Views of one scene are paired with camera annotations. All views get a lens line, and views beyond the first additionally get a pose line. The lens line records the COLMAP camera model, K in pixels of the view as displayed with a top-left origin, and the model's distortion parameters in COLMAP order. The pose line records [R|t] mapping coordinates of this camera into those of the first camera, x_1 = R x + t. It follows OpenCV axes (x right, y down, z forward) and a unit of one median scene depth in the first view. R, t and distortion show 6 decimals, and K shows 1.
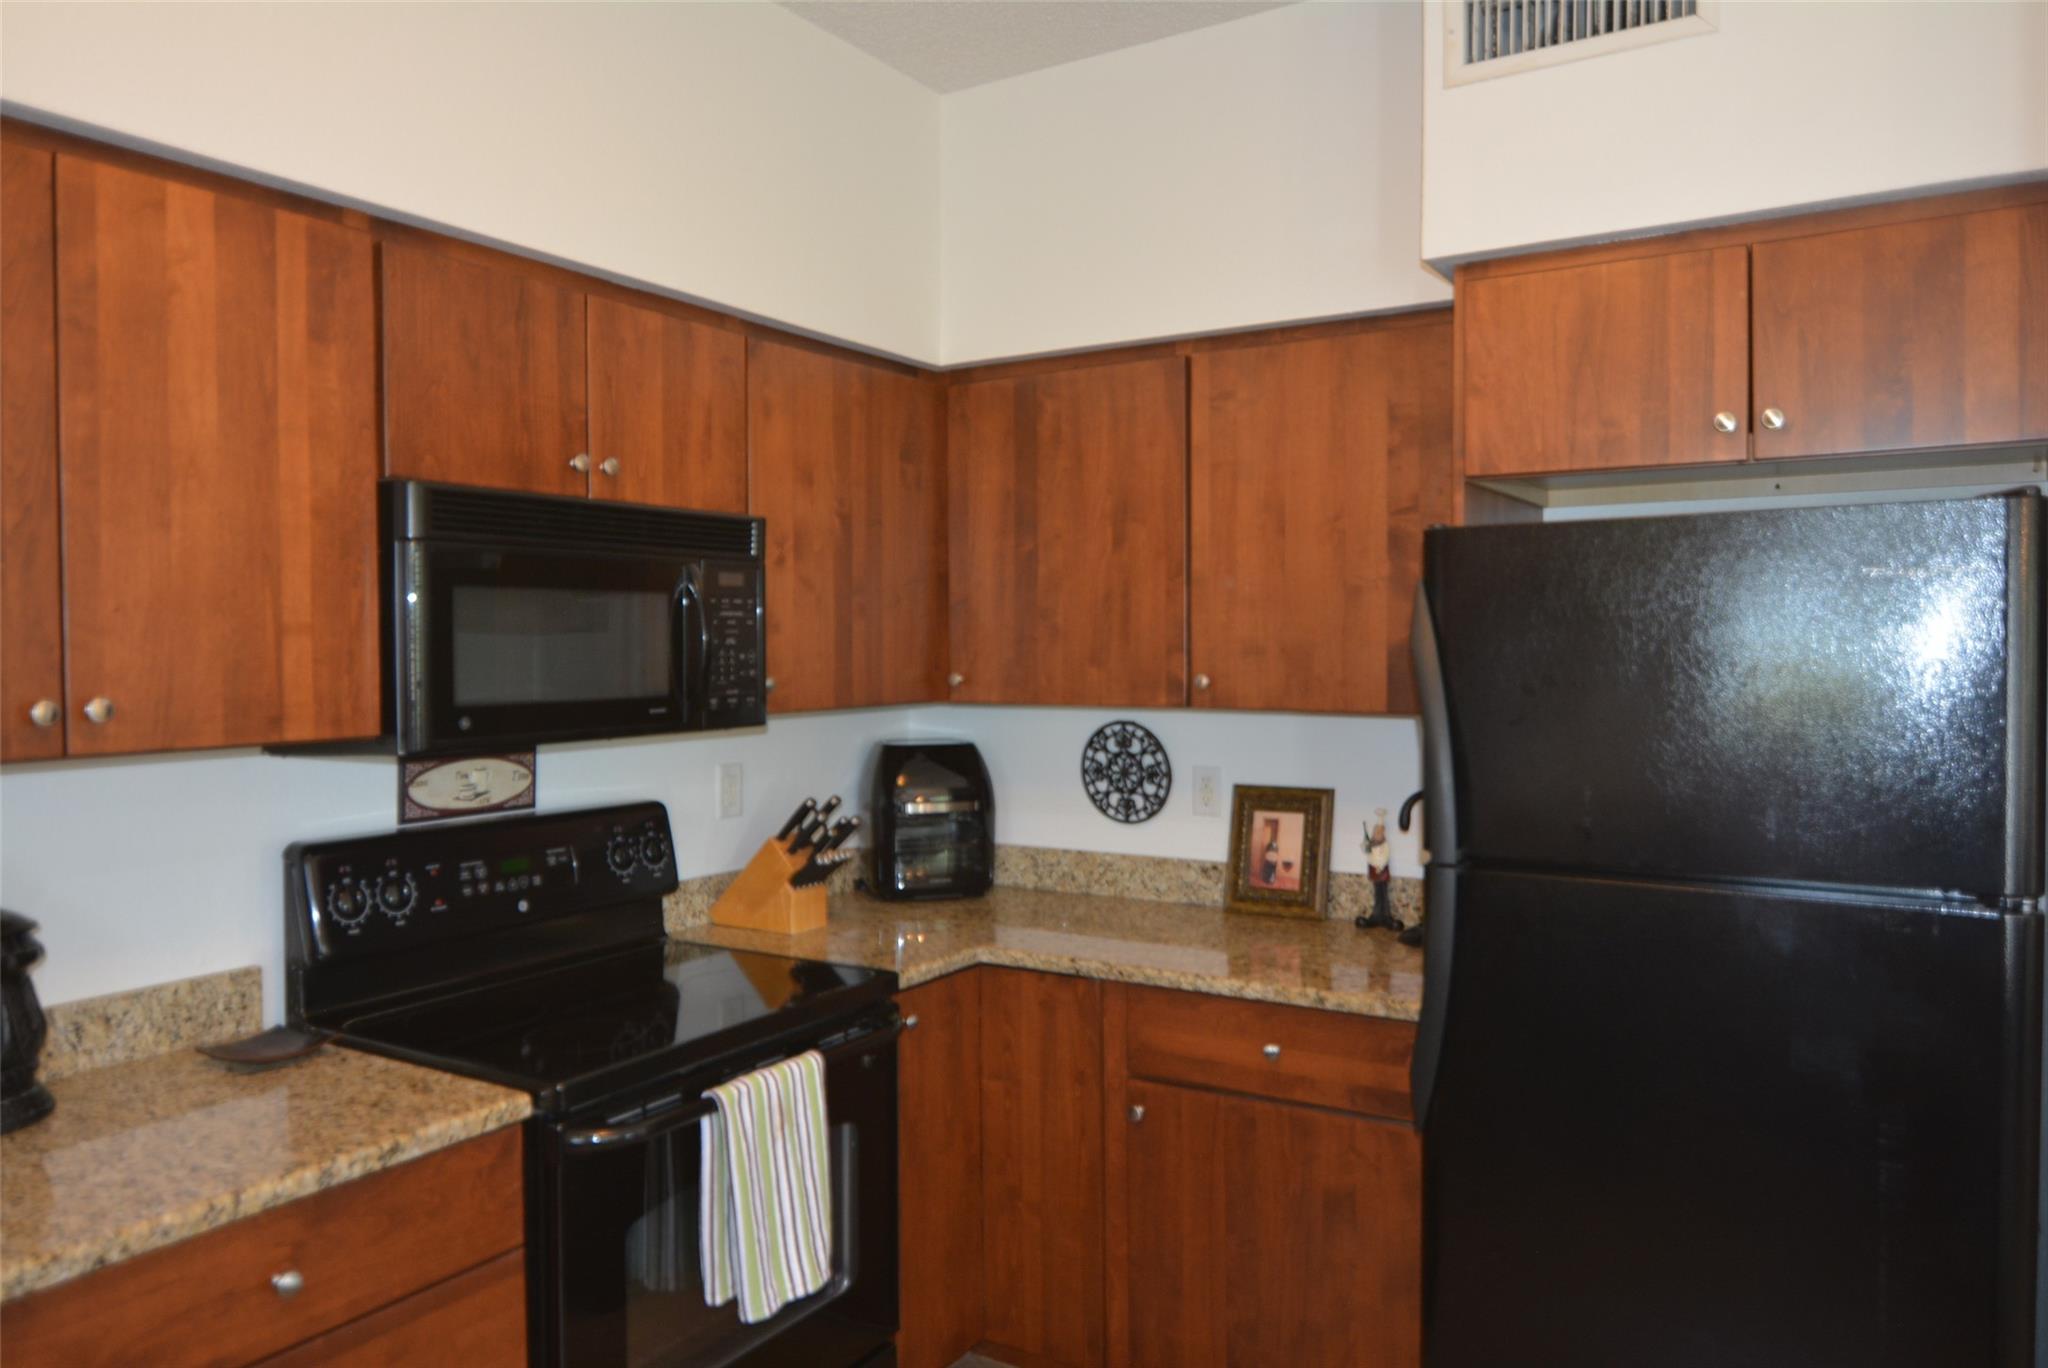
lens RADIAL K [[1401.6, 0, 1015.8], [0, 1401.6, 677.6], [0, 0, 1]] dist [0.005248, -0.021904]
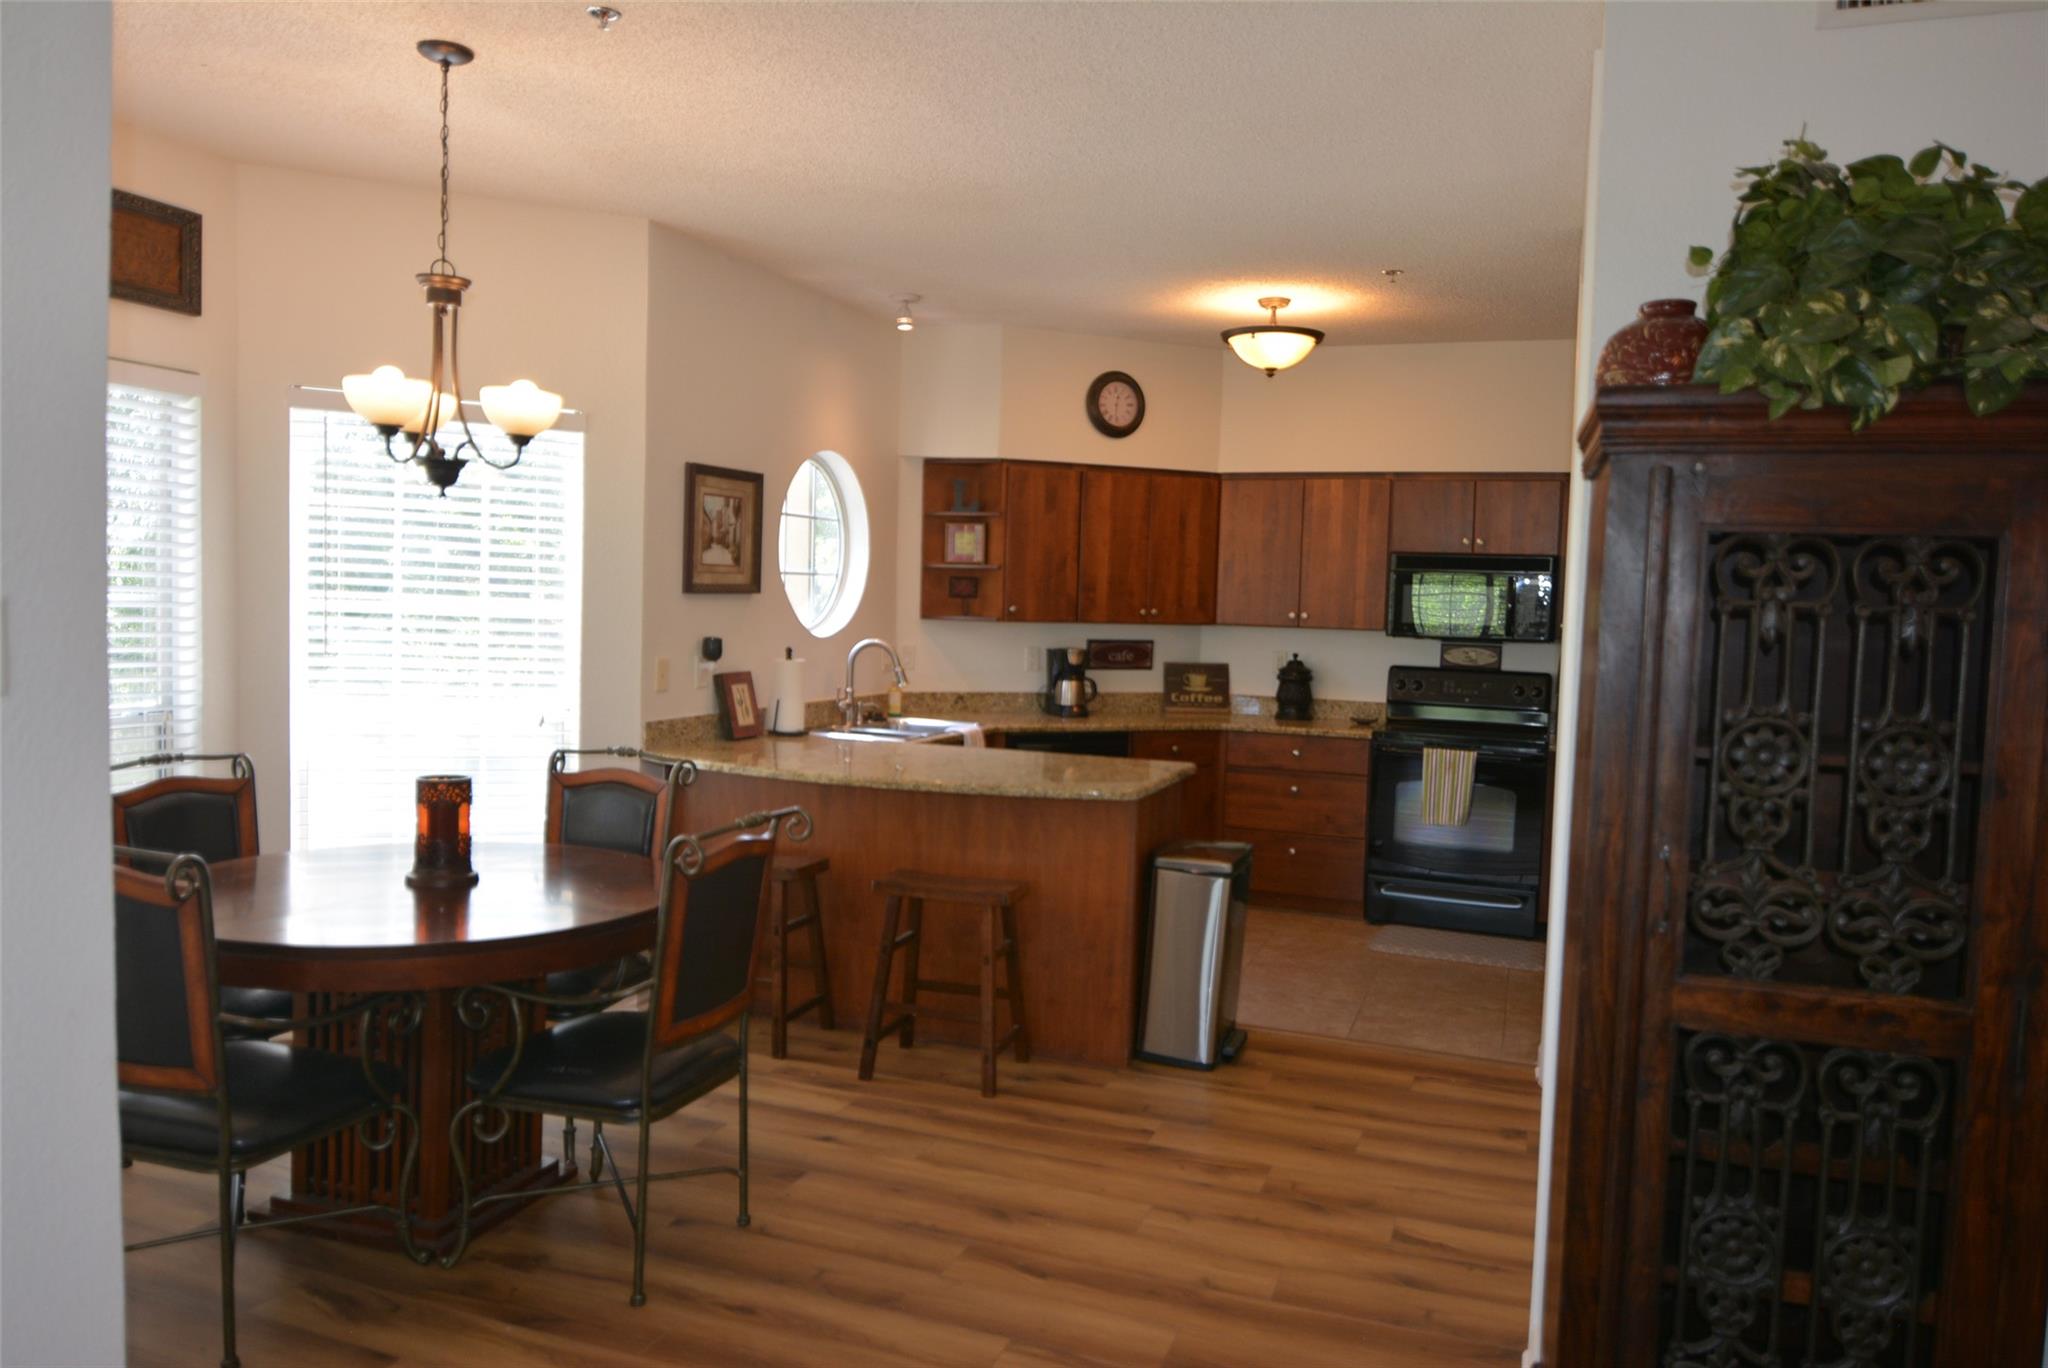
lens RADIAL K [[1401.6, 0, 1020.0], [0, 1401.6, 682.0], [0, 0, 1]] dist [0.005248, -0.021904]
pose [[0.192453, 0.075554, -0.978393, 2.694280], [-0.056854, 0.996215, 0.065747, -0.004804], [0.979658, 0.042973, 0.196020, -0.503916]]
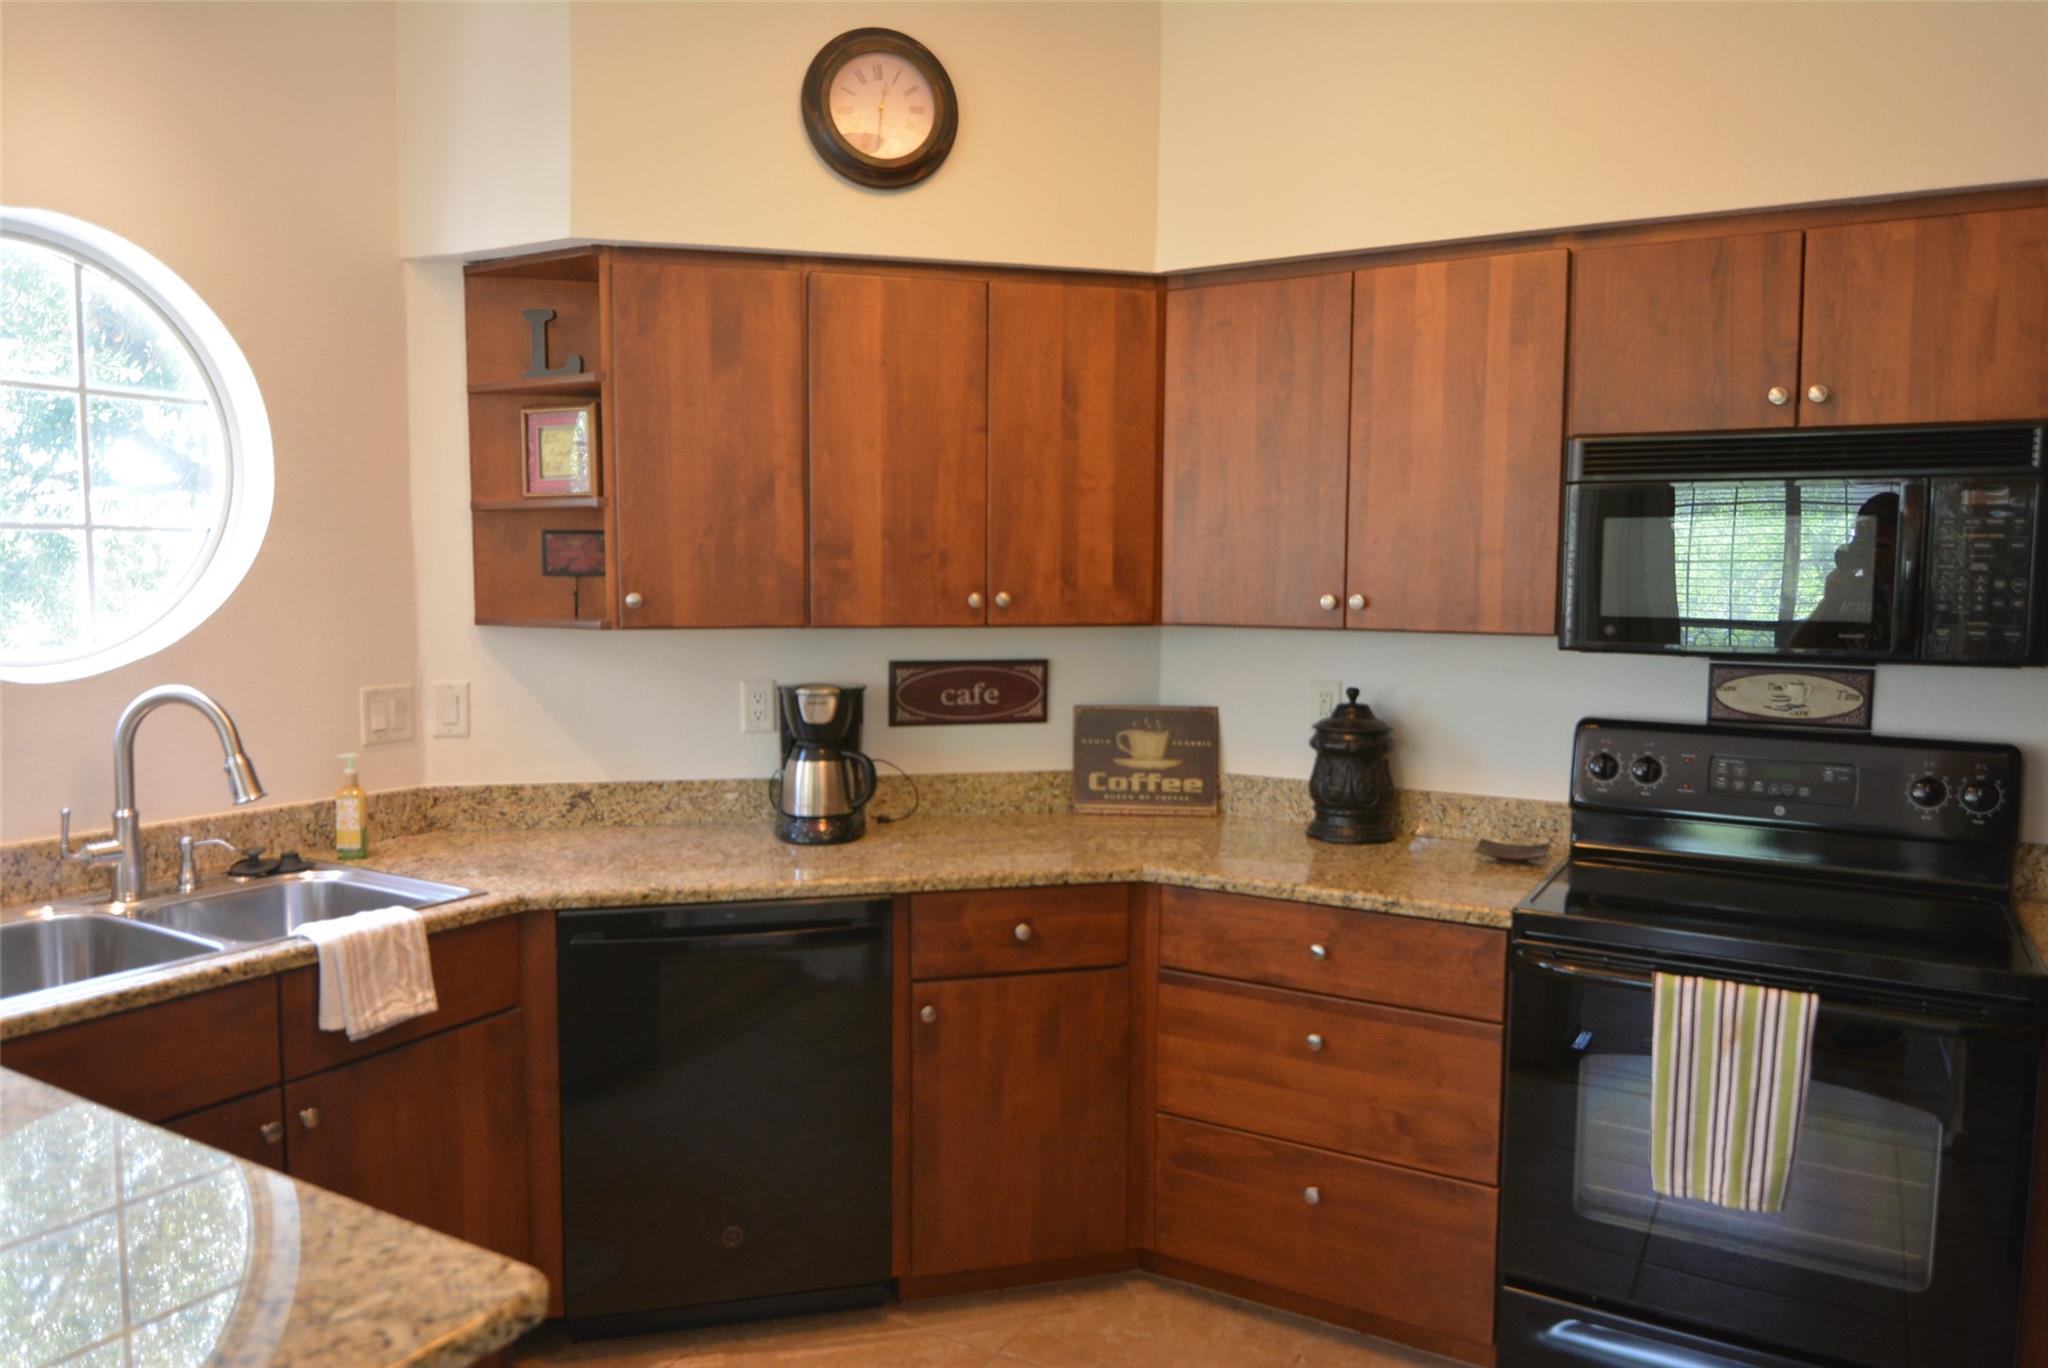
lens RADIAL K [[1401.6, 0, 1022.2], [0, 1401.6, 676.5], [0, 0, 1]] dist [0.005248, -0.021904]
pose [[0.023255, 0.084633, -0.996141, 0.865004], [-0.034467, 0.995886, 0.083807, -0.012873], [0.999135, 0.032385, 0.026076, 0.475212]]
